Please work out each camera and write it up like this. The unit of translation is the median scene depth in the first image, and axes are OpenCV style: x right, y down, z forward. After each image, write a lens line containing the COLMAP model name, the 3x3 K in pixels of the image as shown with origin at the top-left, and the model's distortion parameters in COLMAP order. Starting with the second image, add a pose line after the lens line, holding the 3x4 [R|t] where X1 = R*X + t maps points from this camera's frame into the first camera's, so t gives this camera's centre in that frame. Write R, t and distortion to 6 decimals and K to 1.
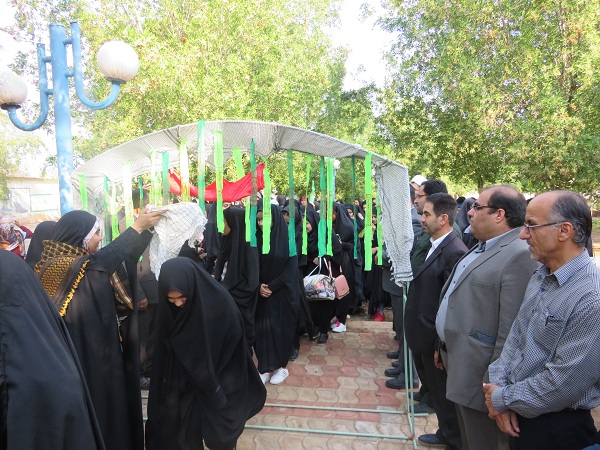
lens RADIAL K [[428.9, 0, 300.0], [0, 428.9, 225.0], [0, 0, 1]] dist [0.001777, -0.001829]
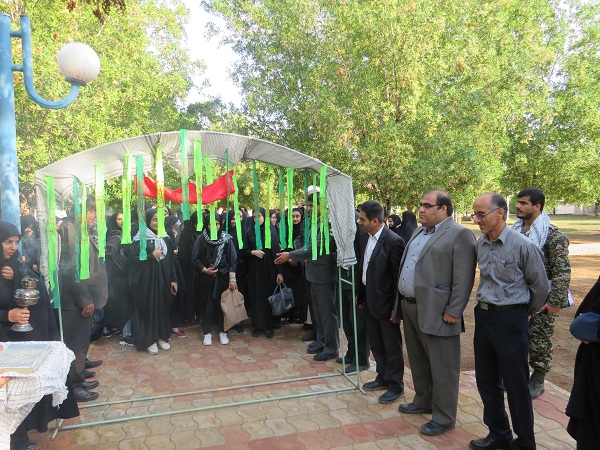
lens RADIAL K [[437.7, 0, 300.0], [0, 437.7, 225.0], [0, 0, 1]] dist [-0.008172, 0.000644]
pose [[0.909488, -0.016768, 0.415393, -0.294843], [0.031037, 0.999137, -0.027621, 0.029115], [-0.414571, 0.038014, 0.909223, -0.091200]]
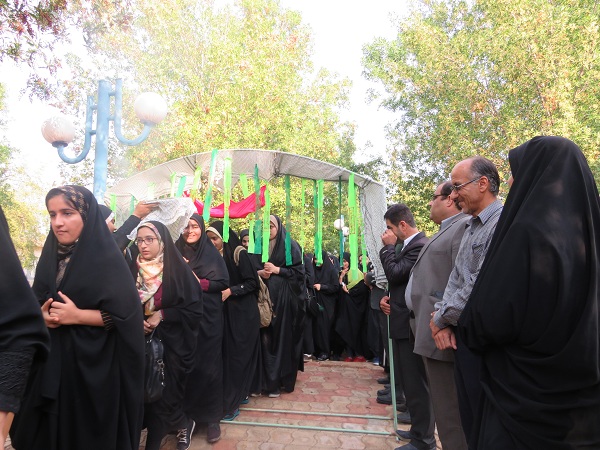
lens RADIAL K [[428.9, 0, 300.0], [0, 428.9, 225.0], [0, 0, 1]] dist [0.001777, -0.001829]
pose [[0.999191, 0.011849, -0.038443, 0.042494], [-0.018867, 0.982044, -0.187706, 0.133083], [0.035528, 0.188280, 0.981473, -0.100616]]
